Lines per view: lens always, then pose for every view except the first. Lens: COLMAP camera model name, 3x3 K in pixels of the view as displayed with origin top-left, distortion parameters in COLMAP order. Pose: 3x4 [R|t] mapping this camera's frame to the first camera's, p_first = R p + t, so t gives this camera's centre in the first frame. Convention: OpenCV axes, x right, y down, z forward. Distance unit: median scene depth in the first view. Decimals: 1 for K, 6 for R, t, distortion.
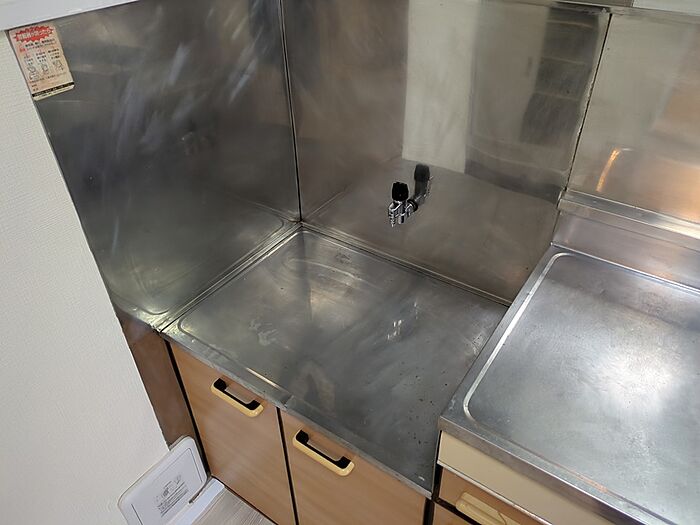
lens RADIAL K [[533.9, 0, 347.1], [0, 533.9, 245.8], [0, 0, 1]] dist [0.033531, -0.000932]
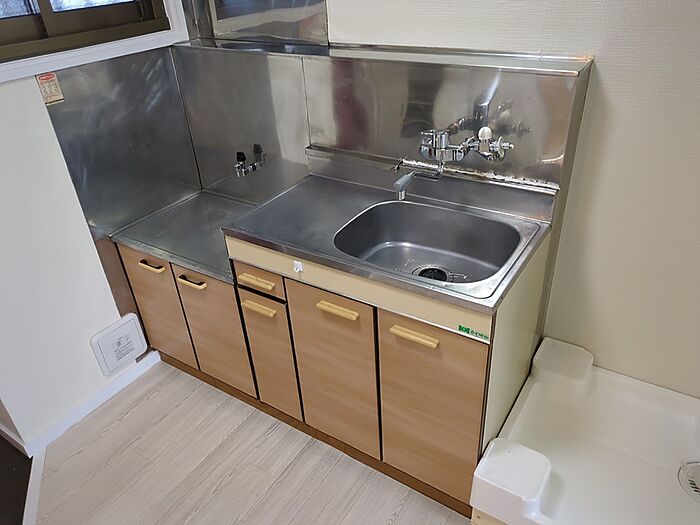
lens RADIAL K [[540.2, 0, 350.0], [0, 540.2, 262.5], [0, 0, 1]] dist [0.056687, -0.062671]
pose [[0.999028, -0.043920, -0.003846, 0.481743], [0.043289, 0.993704, -0.103337, 0.487626], [0.008360, 0.103070, 0.994639, -0.860117]]
